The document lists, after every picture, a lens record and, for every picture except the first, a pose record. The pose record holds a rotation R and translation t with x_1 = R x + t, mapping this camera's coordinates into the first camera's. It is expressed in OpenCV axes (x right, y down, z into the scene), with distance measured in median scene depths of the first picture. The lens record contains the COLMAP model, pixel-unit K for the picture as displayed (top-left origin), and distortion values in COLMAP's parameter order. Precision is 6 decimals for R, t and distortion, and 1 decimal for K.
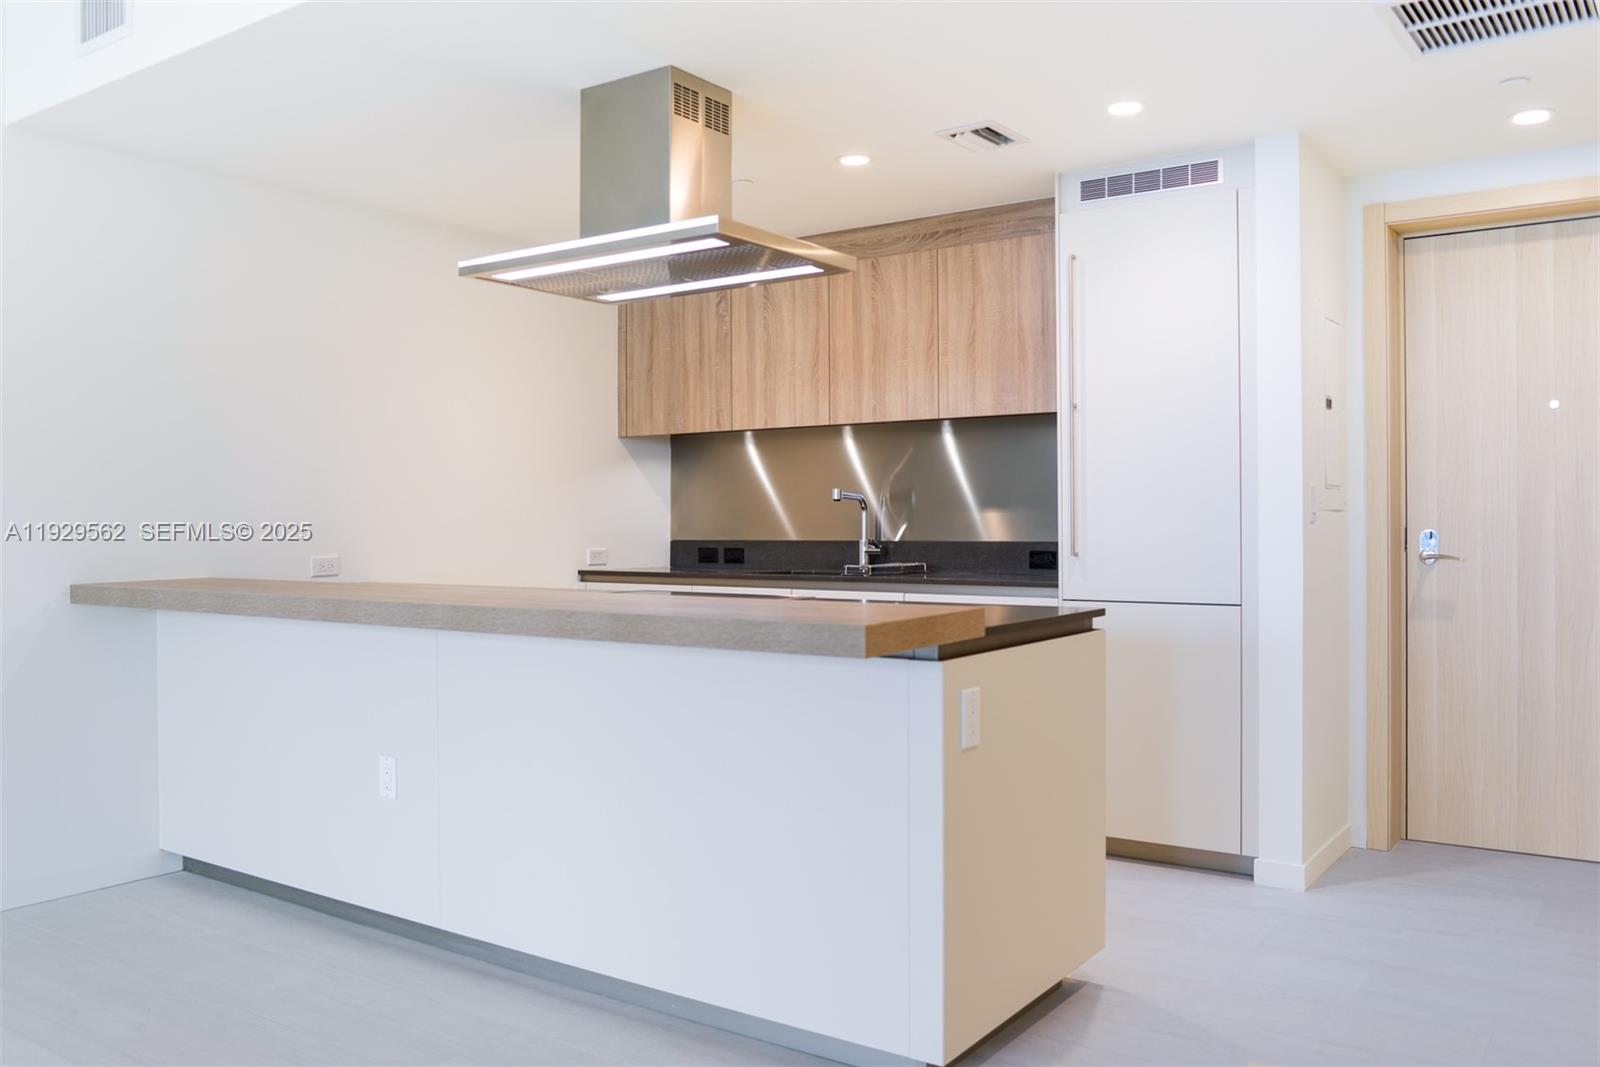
lens RADIAL K [[1300.9, 0, 805.2], [0, 1300.9, 531.8], [0, 0, 1]] dist [-0.073698, 0.070307]
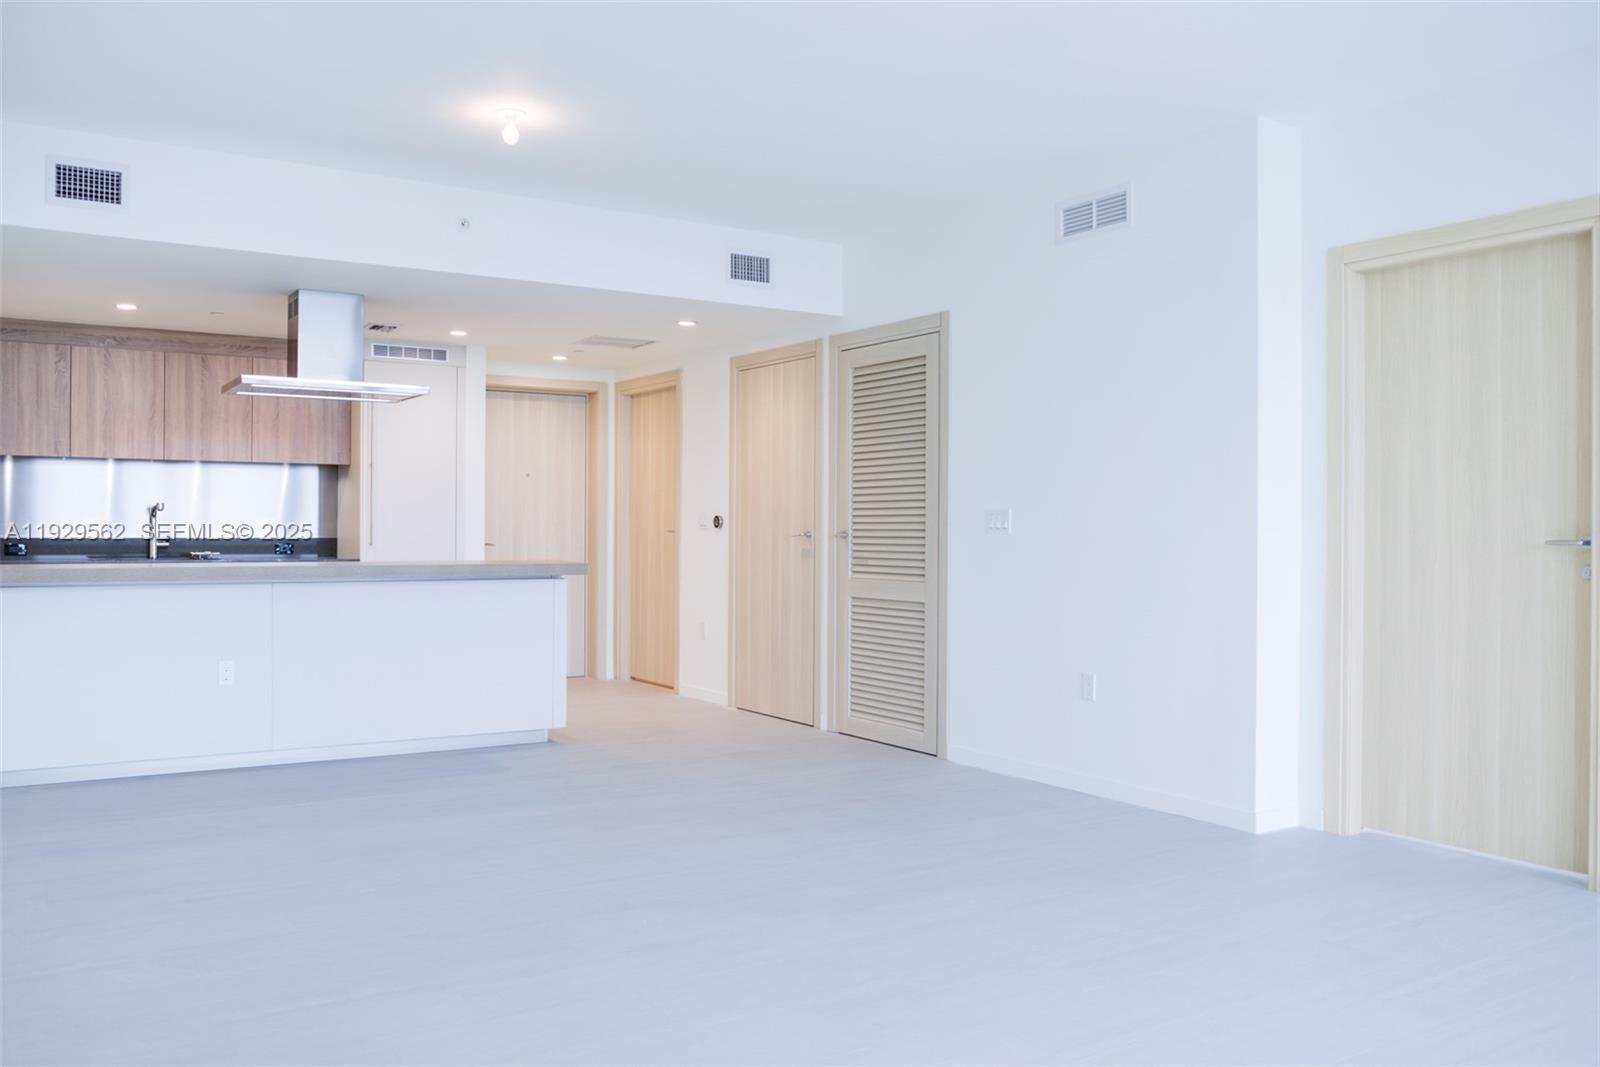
lens RADIAL K [[1300.9, 0, 803.7], [0, 1300.9, 525.9], [0, 0, 1]] dist [-0.073698, 0.070307]
pose [[0.378634, 0.009327, 0.925500, -1.107097], [-0.000842, 0.999952, -0.009734, 0.007616], [-0.925546, 0.002906, 0.378623, -0.244790]]
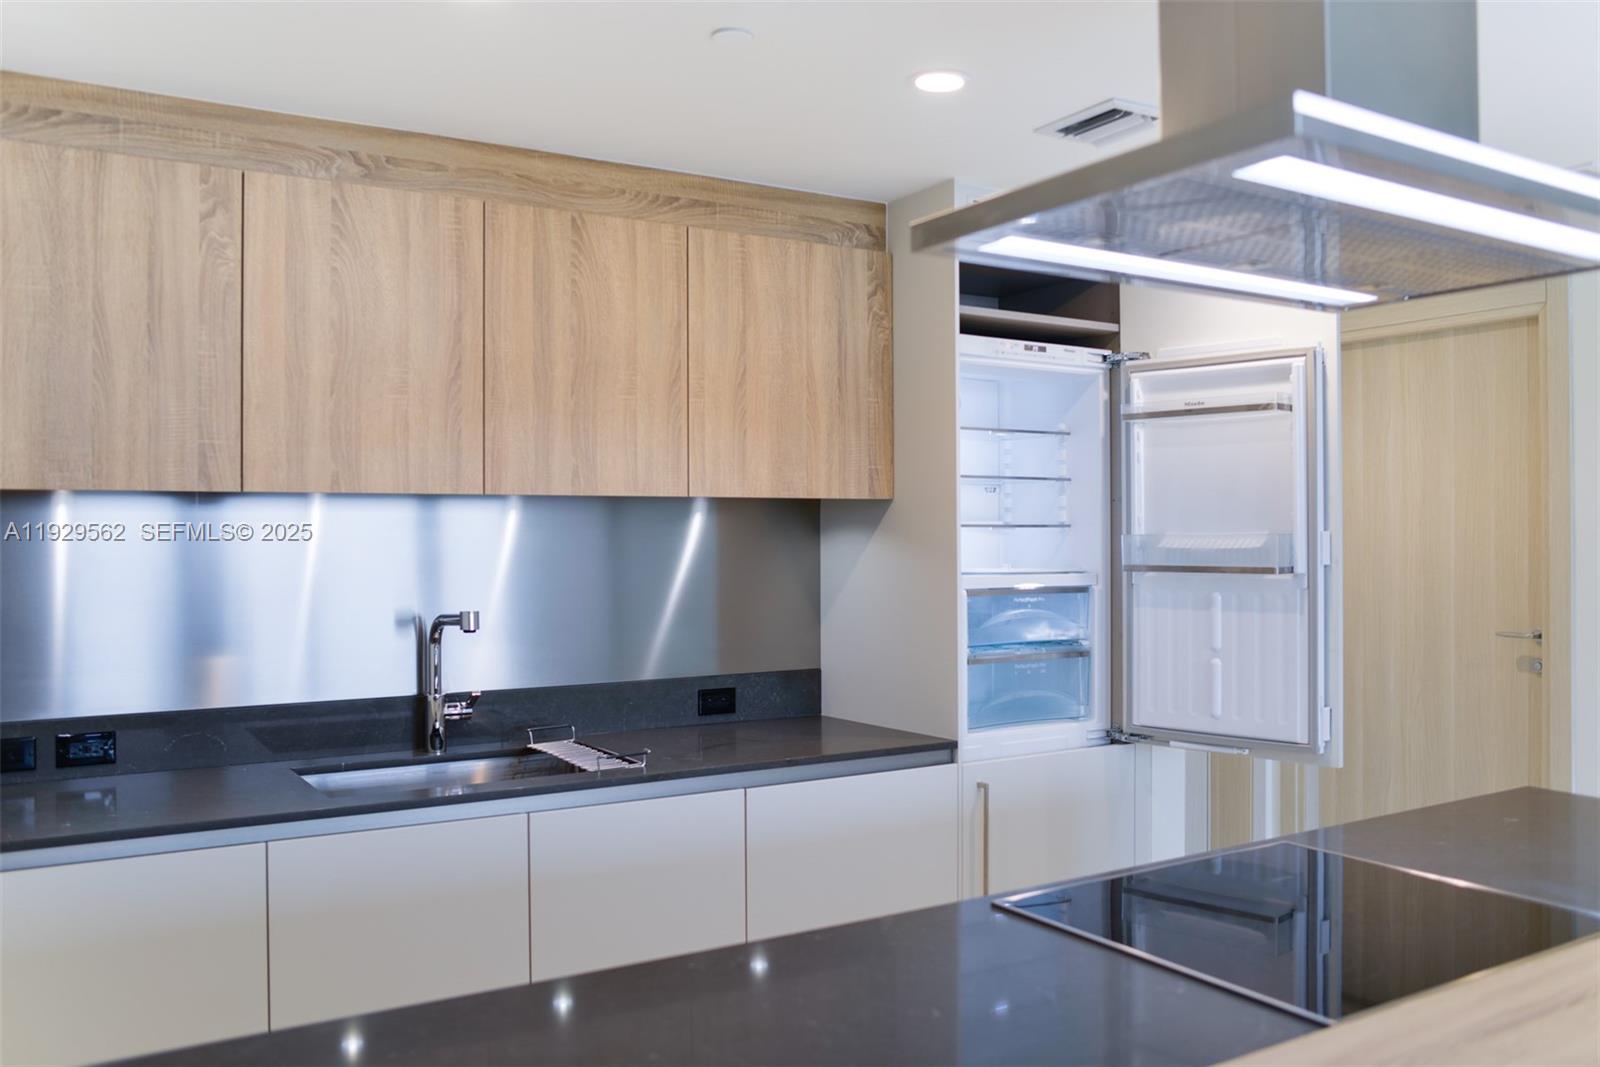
lens RADIAL K [[1300.9, 0, 799.3], [0, 1300.9, 528.9], [0, 0, 1]] dist [-0.073698, 0.070307]
pose [[0.399603, 0.009594, 0.916638, -0.442584], [0.008162, 0.999868, -0.014024, -0.061449], [-0.916652, 0.013085, 0.399472, 0.689866]]
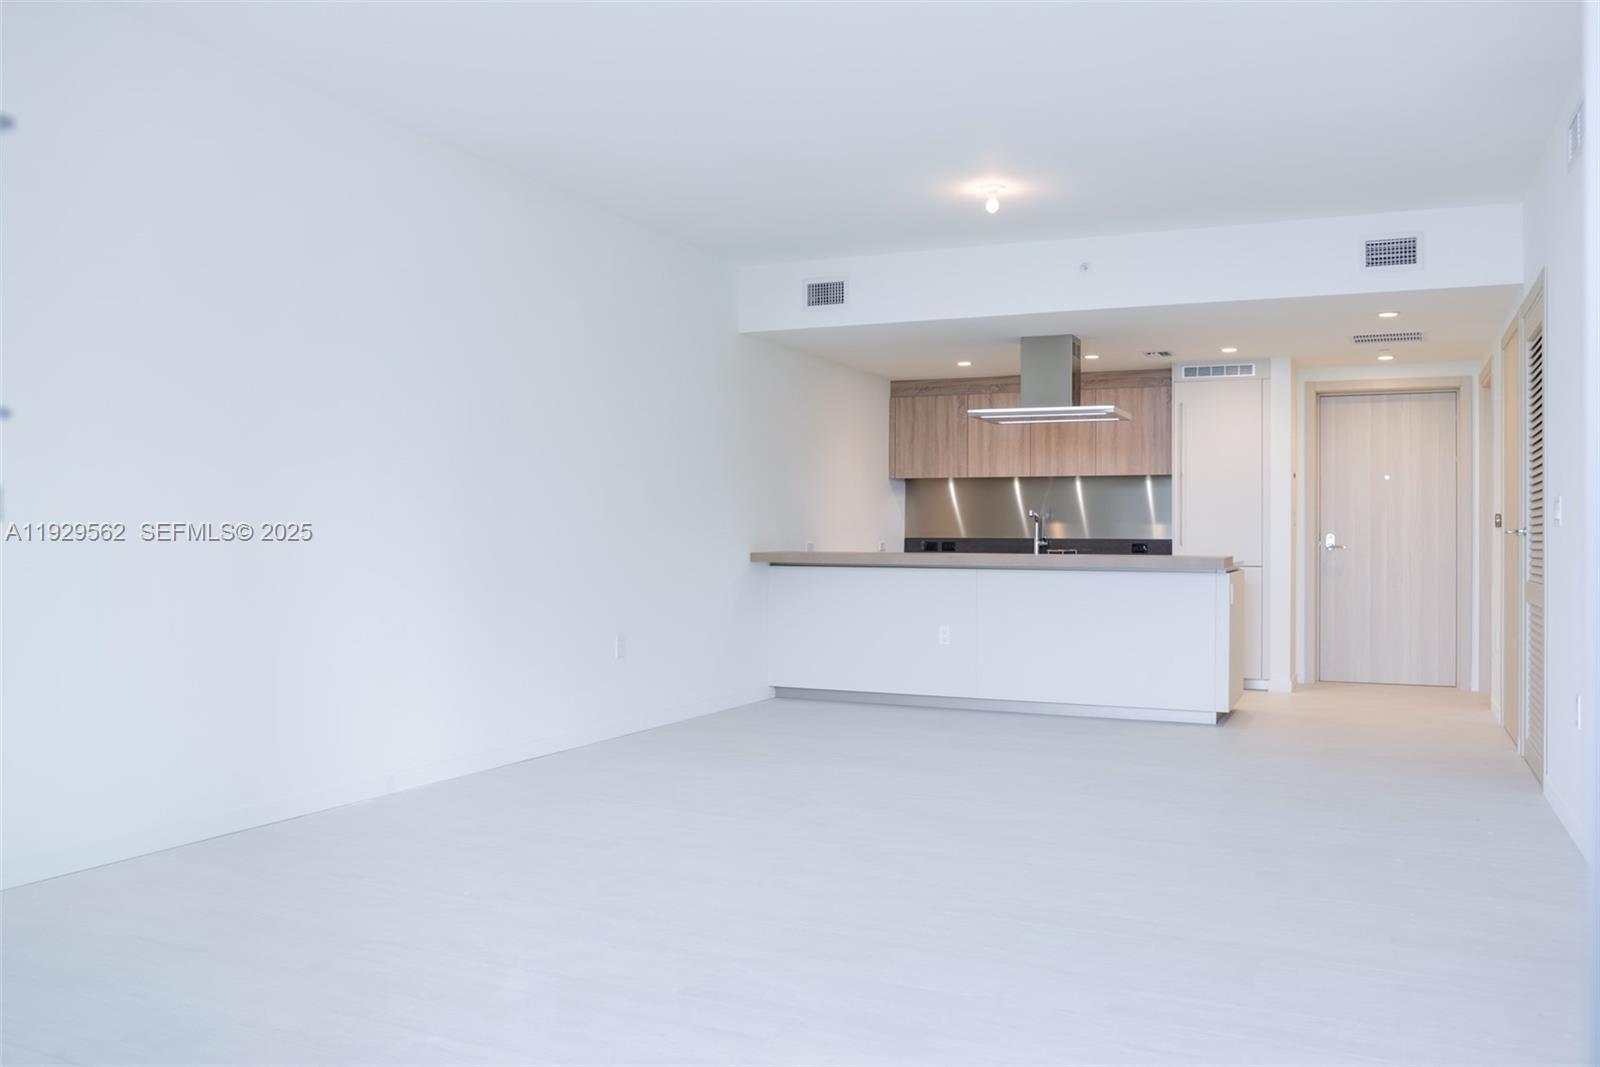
lens RADIAL K [[1300.9, 0, 797.9], [0, 1300.9, 534.8], [0, 0, 1]] dist [-0.073698, 0.070307]
pose [[0.983398, 0.011638, 0.181086, -0.684479], [-0.010002, 0.999901, -0.009943, 0.025872], [-0.181183, 0.007966, 0.983417, -0.835730]]
